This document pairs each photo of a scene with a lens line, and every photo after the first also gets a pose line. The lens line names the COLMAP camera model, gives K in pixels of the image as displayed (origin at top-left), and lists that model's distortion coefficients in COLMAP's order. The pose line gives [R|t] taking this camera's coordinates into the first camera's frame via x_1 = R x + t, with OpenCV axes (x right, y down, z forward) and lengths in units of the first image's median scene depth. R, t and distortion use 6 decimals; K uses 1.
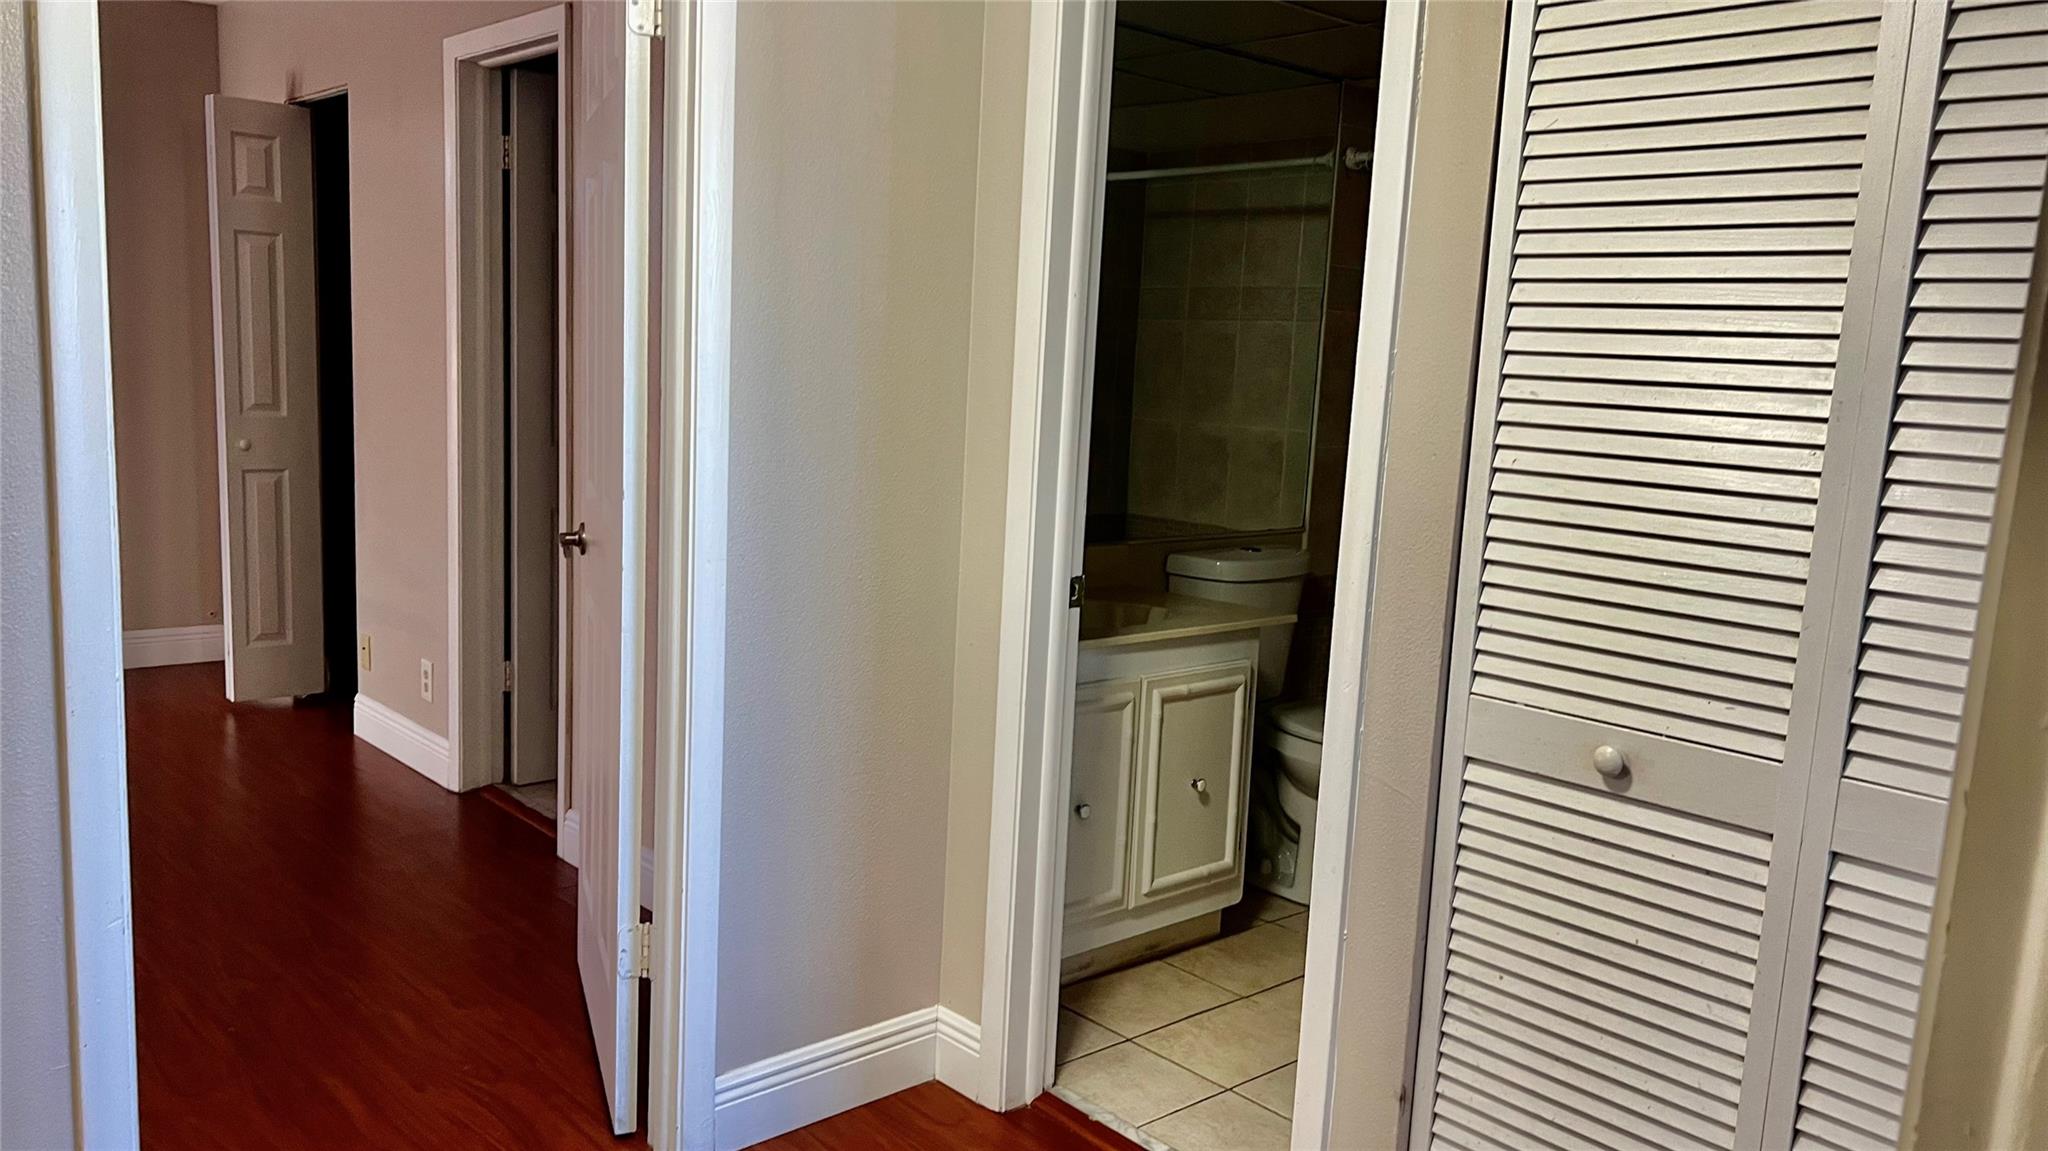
lens RADIAL K [[1562.0, 0, 1020.5], [0, 1562.0, 581.5], [0, 0, 1]] dist [0.079346, -0.075167]
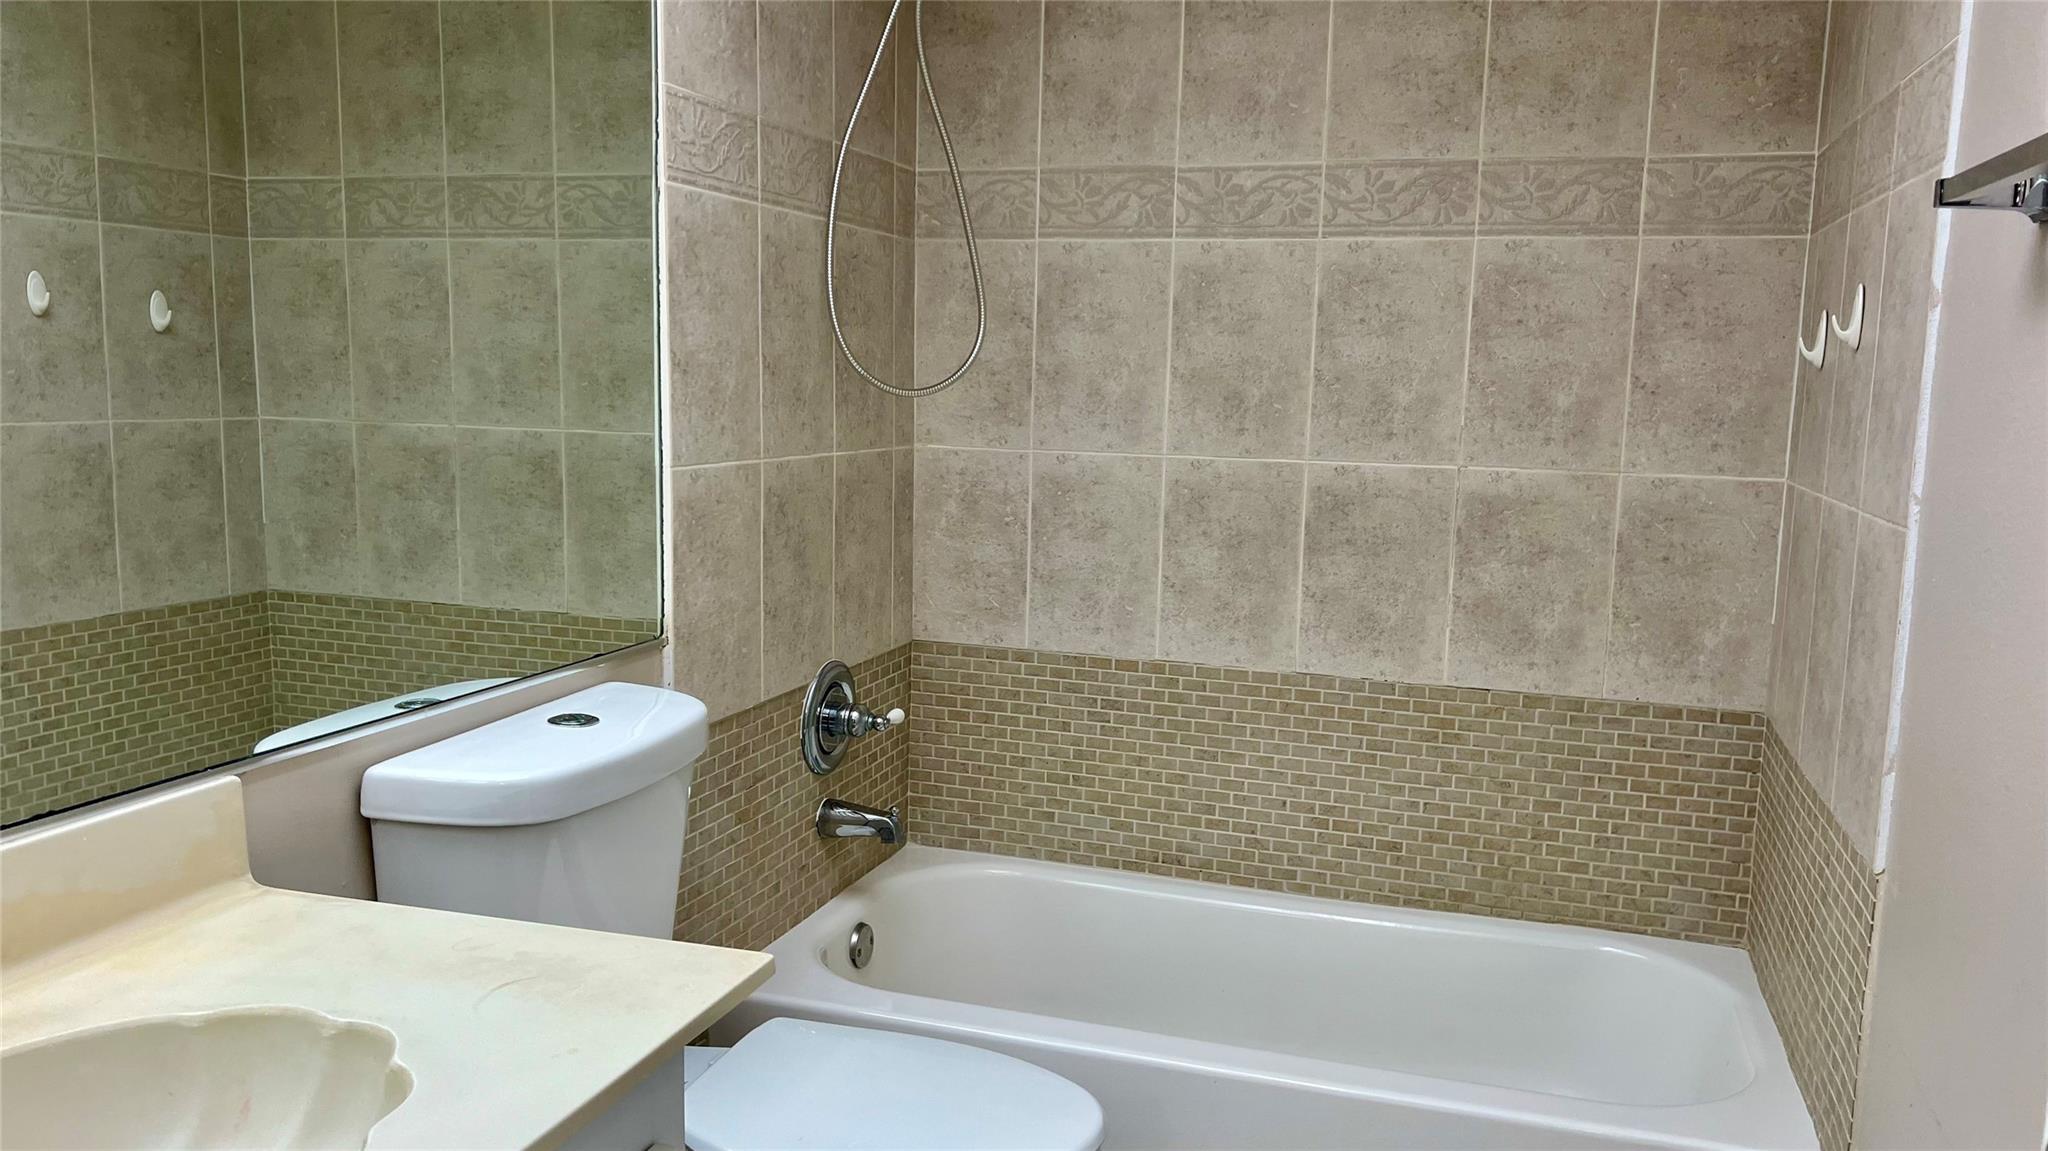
lens RADIAL K [[1562.0, 0, 1034.0], [0, 1562.0, 575.2], [0, 0, 1]] dist [0.079346, -0.075167]
pose [[0.873327, -0.097589, 0.477259, 0.041413], [0.095537, 0.995014, 0.028637, -0.043885], [-0.477674, 0.020586, 0.878296, 0.414153]]
